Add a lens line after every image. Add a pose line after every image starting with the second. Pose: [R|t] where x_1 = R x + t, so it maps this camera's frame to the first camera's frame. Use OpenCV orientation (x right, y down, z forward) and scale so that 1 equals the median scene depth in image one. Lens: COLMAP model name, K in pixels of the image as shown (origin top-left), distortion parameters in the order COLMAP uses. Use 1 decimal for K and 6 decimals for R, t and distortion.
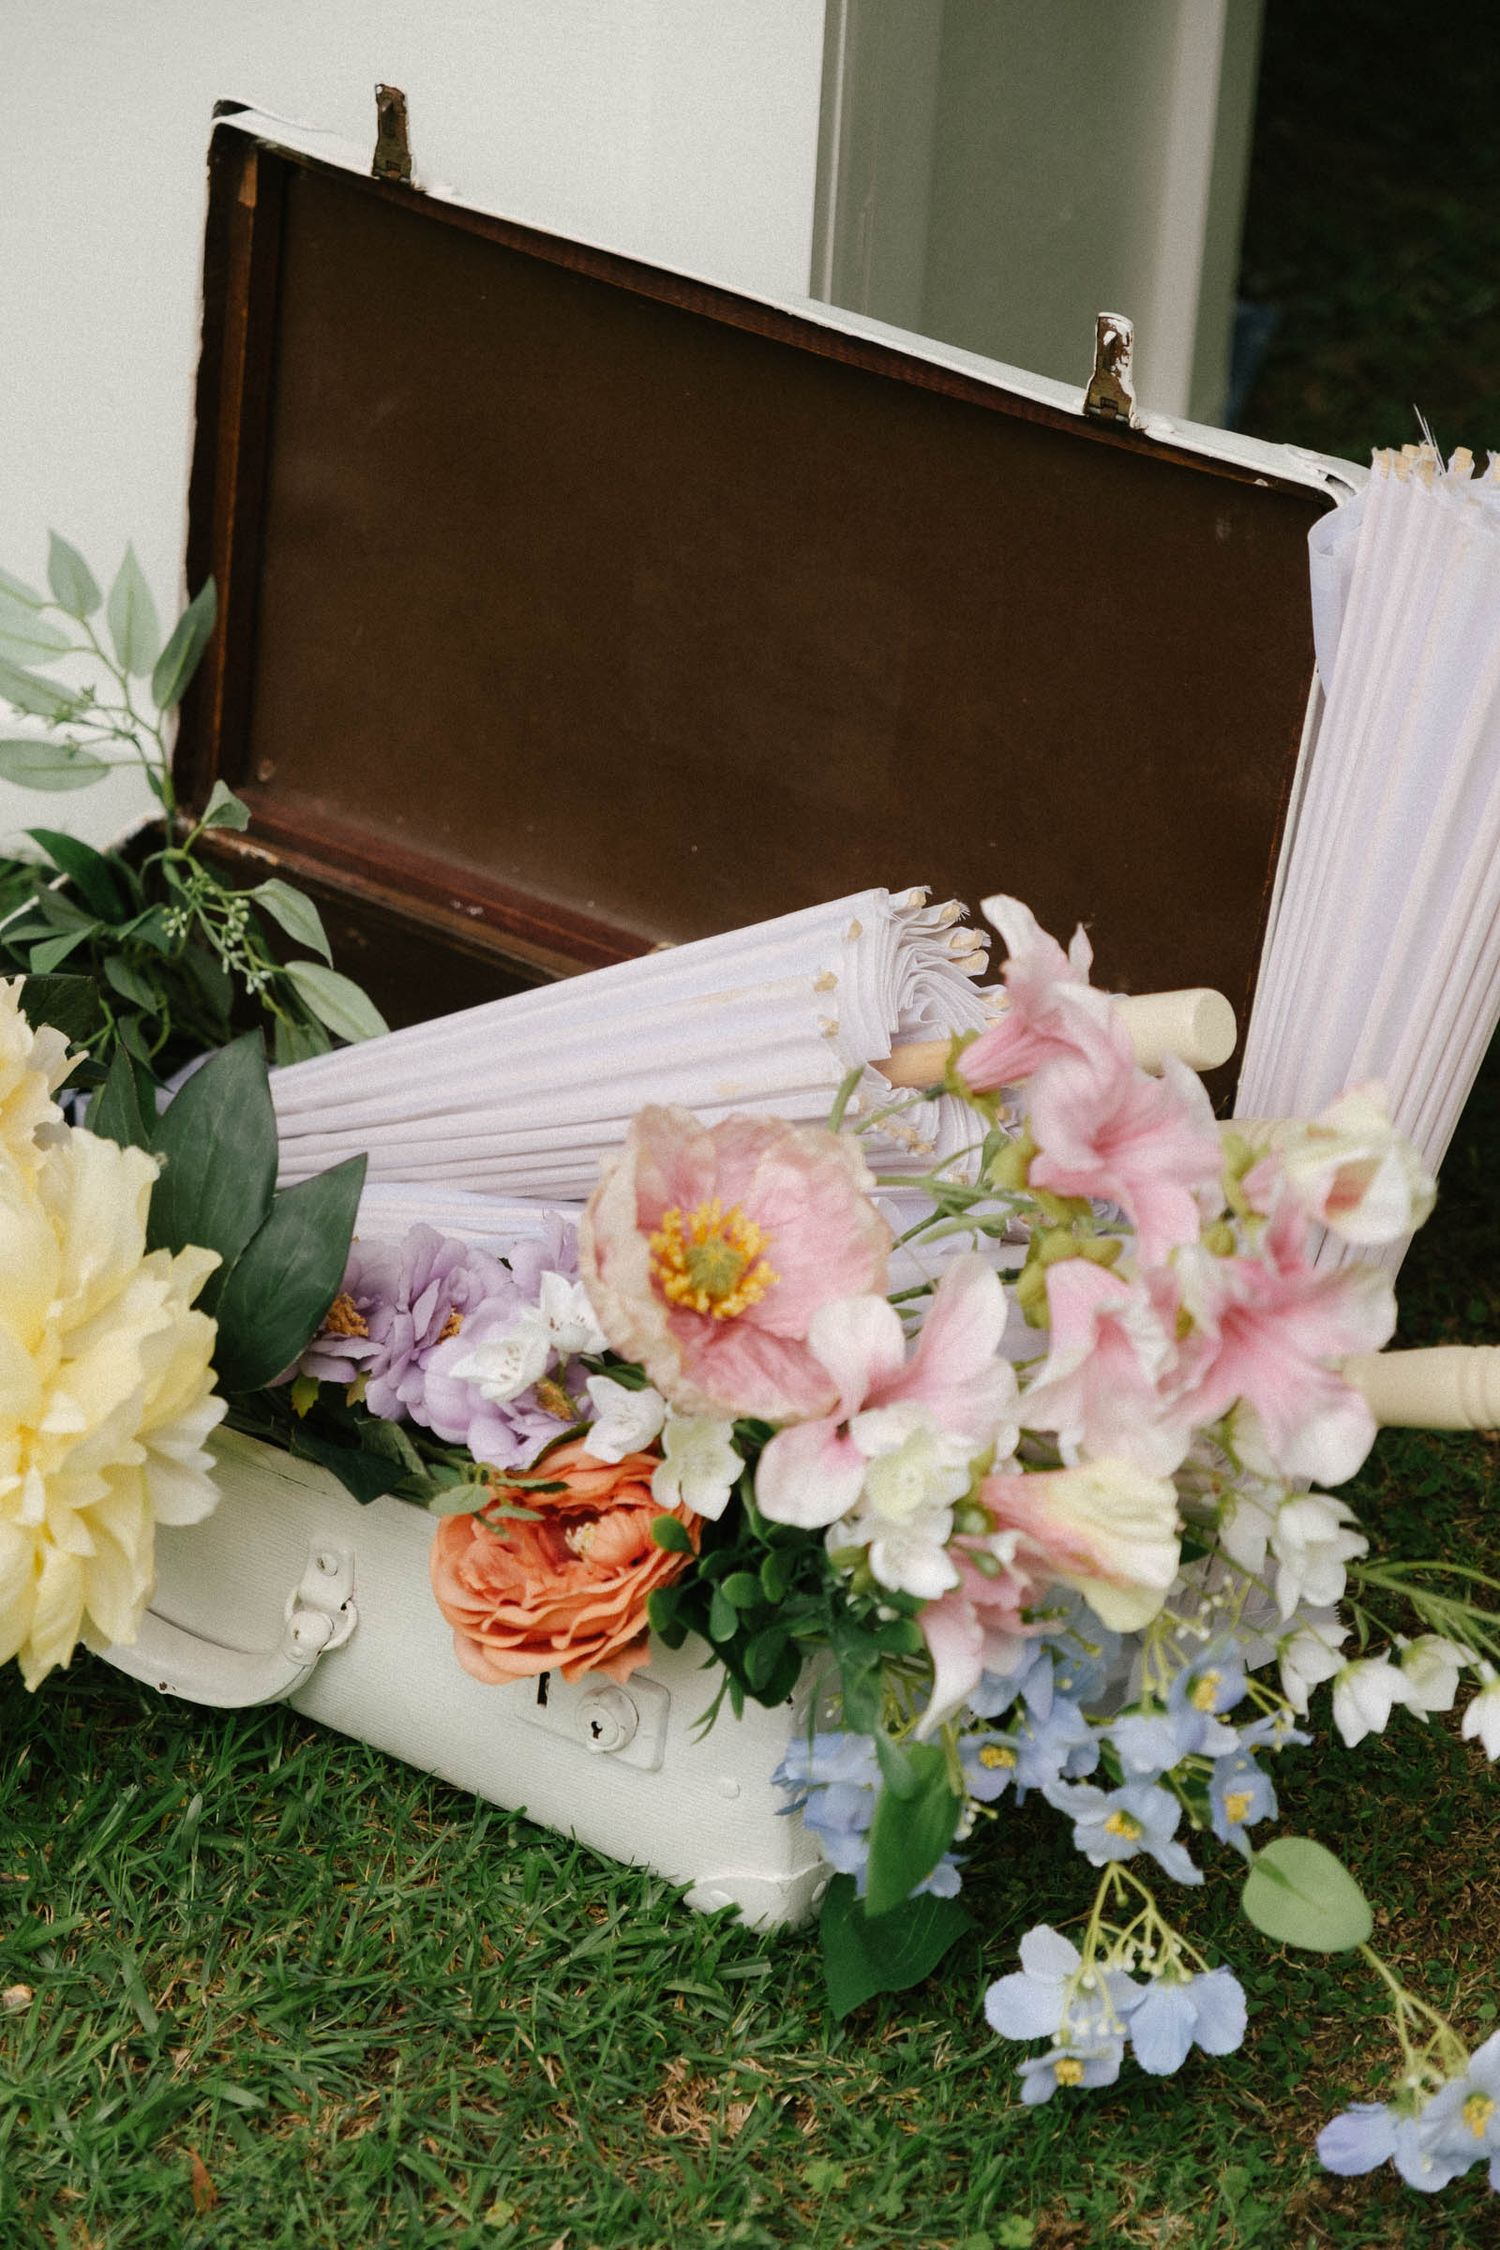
lens RADIAL K [[5209.9, 0, 750.9], [0, 5209.9, 1122.9], [0, 0, 1]] dist [0.118265, 0.000000]
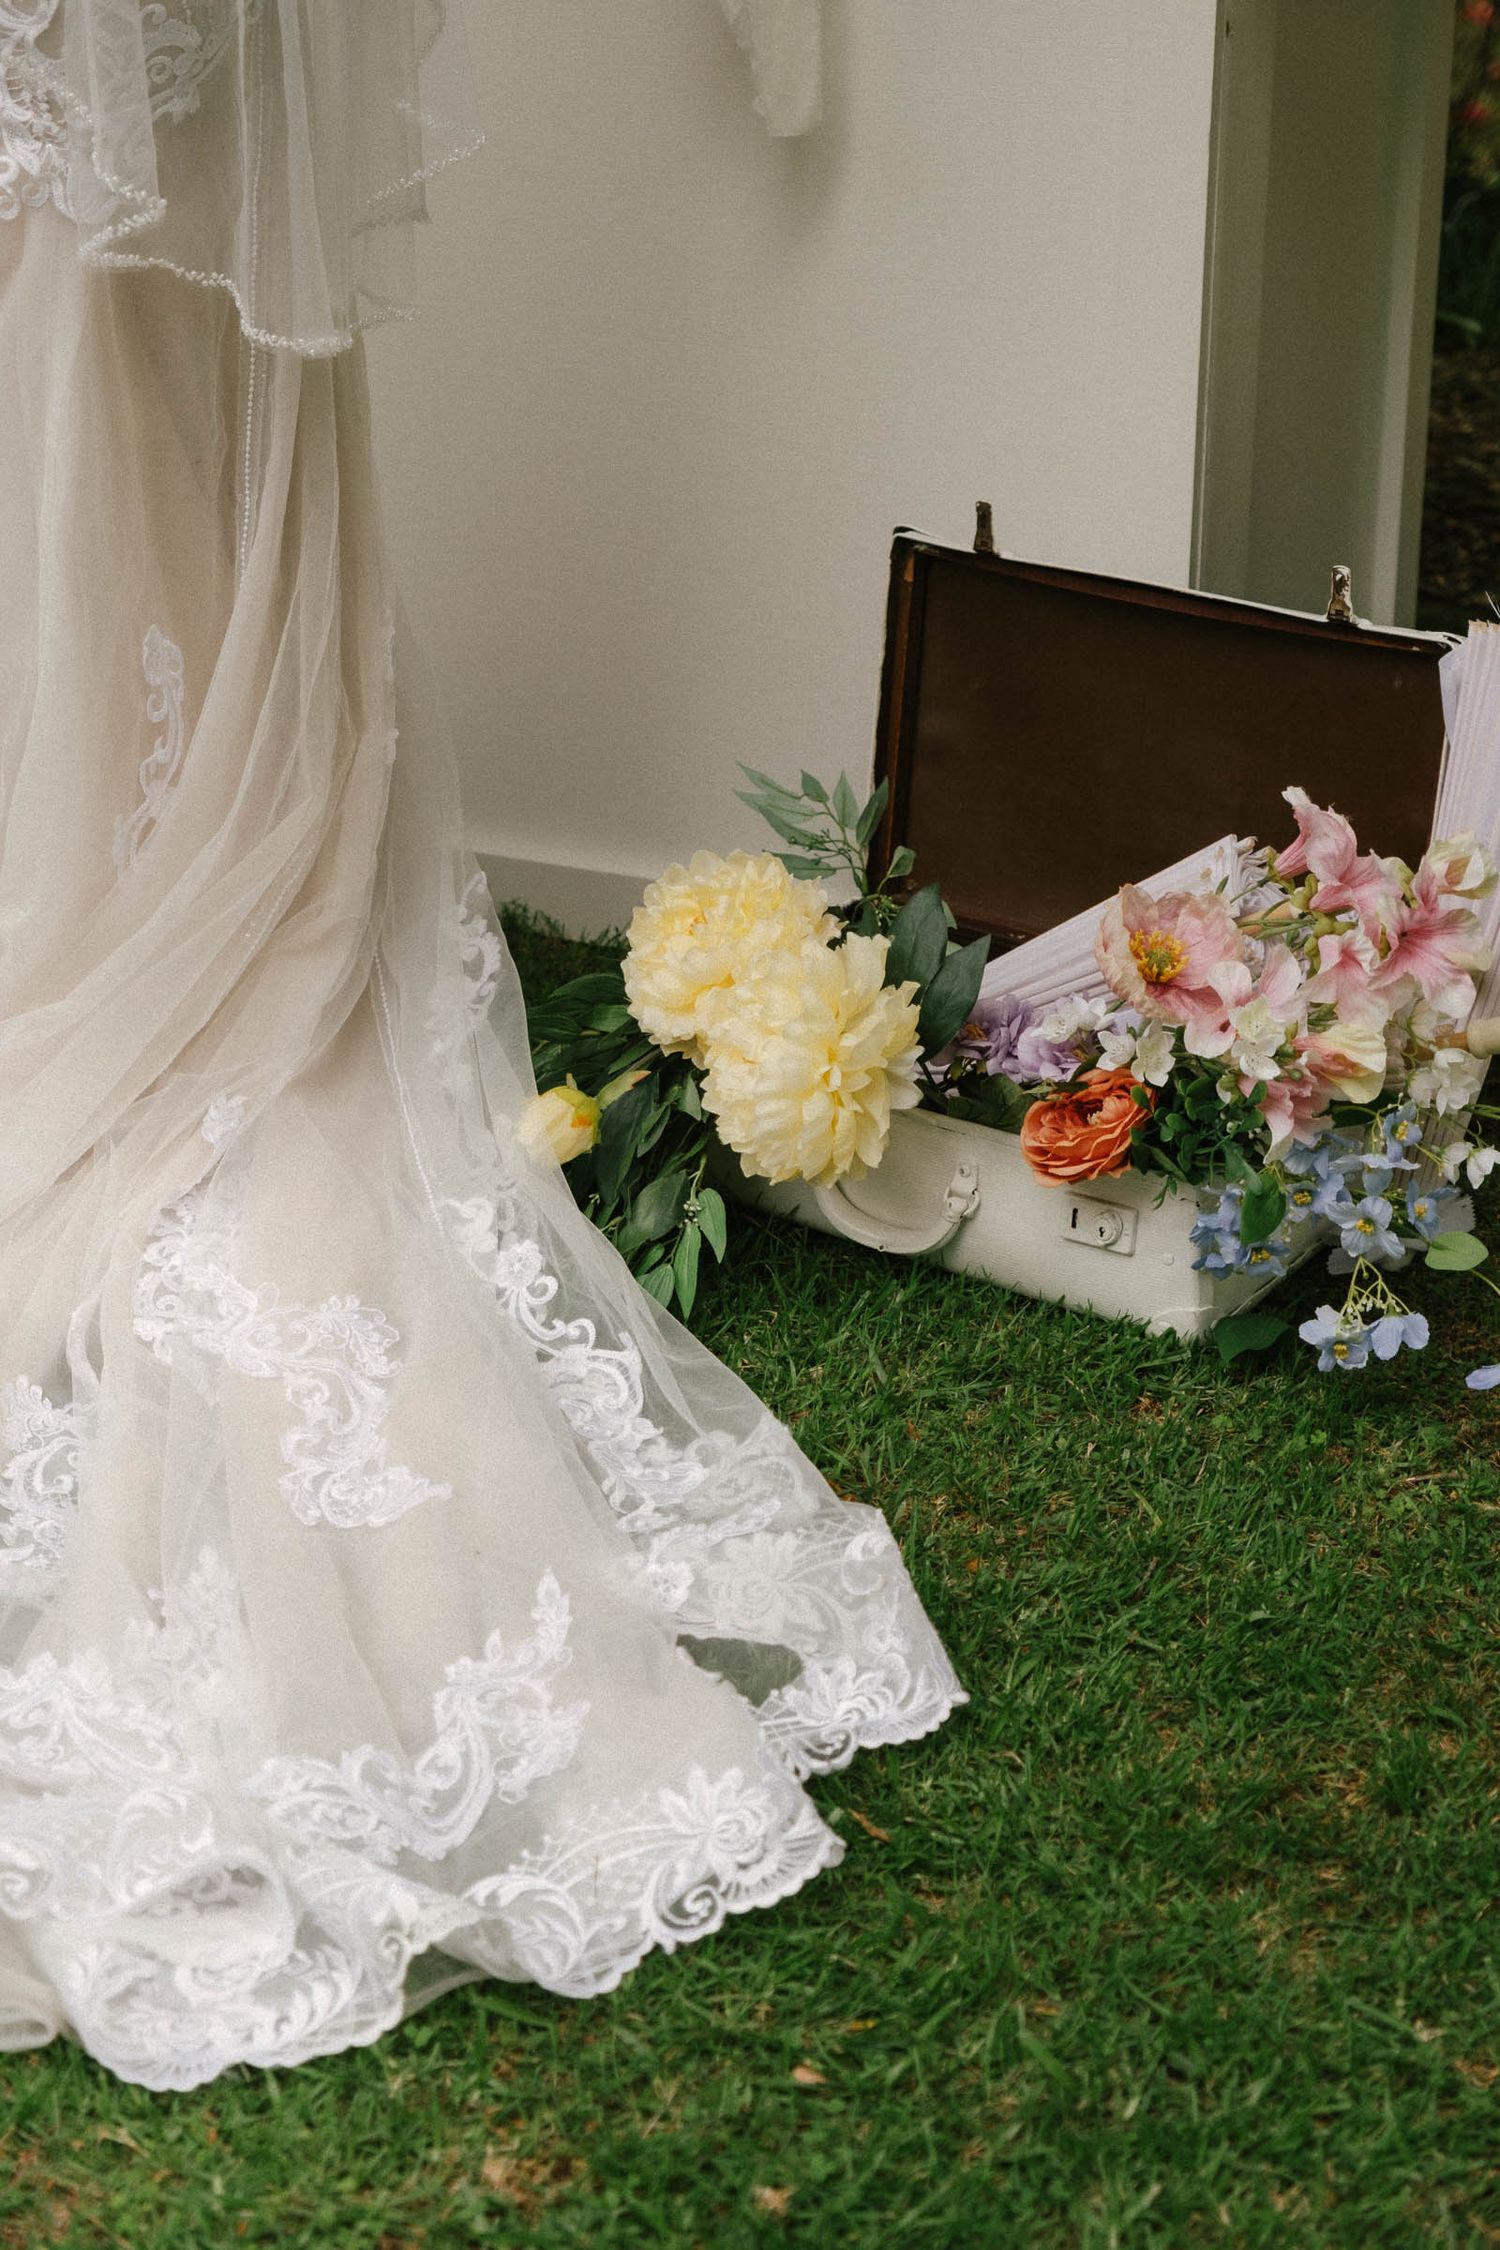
lens RADIAL K [[3673.3, 0, 749.9], [0, 3673.3, 1127.3], [0, 0, 1]] dist [0.041730, 0.000000]
pose [[0.995562, -0.016664, -0.092623, -0.033820], [-0.000752, 0.982758, -0.184895, 0.350868], [0.094107, 0.184144, 0.978384, -0.430897]]
